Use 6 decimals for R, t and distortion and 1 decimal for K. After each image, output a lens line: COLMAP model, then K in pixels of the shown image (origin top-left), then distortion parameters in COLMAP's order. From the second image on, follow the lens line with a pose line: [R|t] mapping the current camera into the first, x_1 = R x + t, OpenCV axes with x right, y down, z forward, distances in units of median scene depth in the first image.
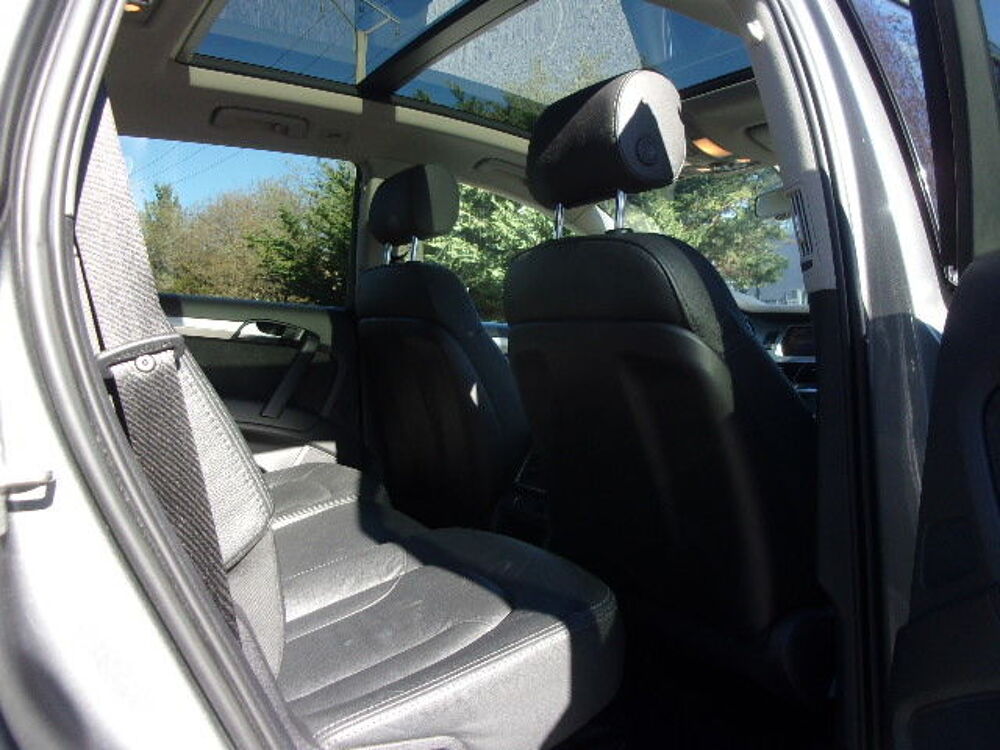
lens RADIAL K [[825.9, 0, 500.0], [0, 825.9, 375.0], [0, 0, 1]] dist [-0.001158, -0.011454]
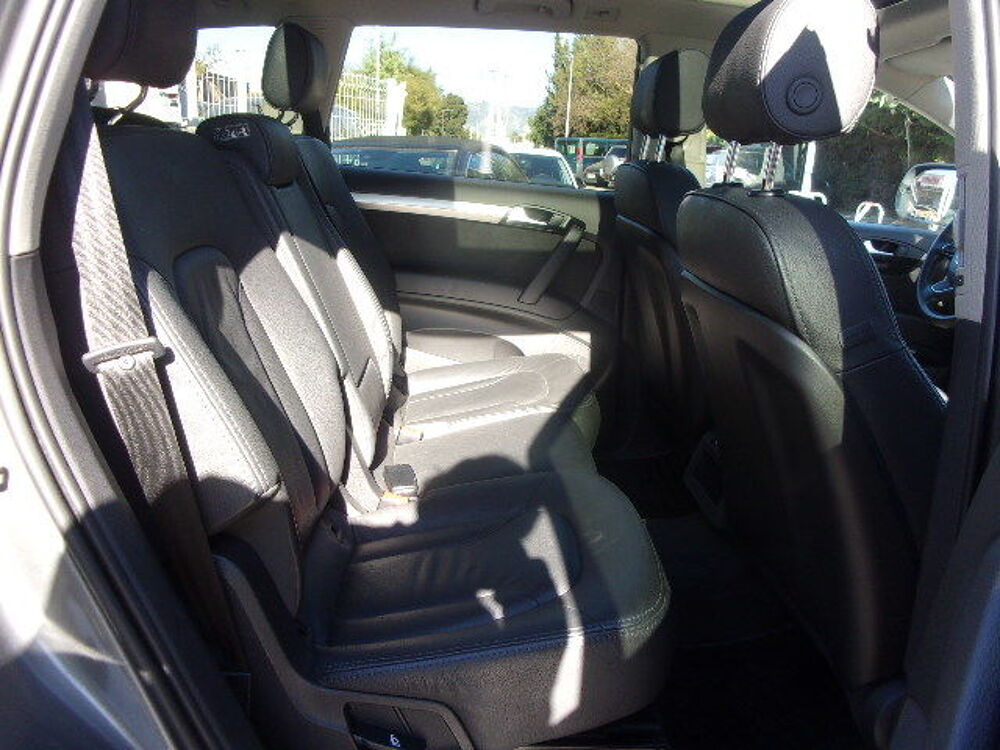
lens RADIAL K [[825.9, 0, 500.0], [0, 825.9, 375.0], [0, 0, 1]] dist [-0.001158, -0.011454]
pose [[0.878405, 0.163999, -0.448897, 0.168212], [-0.067535, 0.972449, 0.223121, -0.088794], [0.473121, -0.165674, 0.865279, 0.075547]]
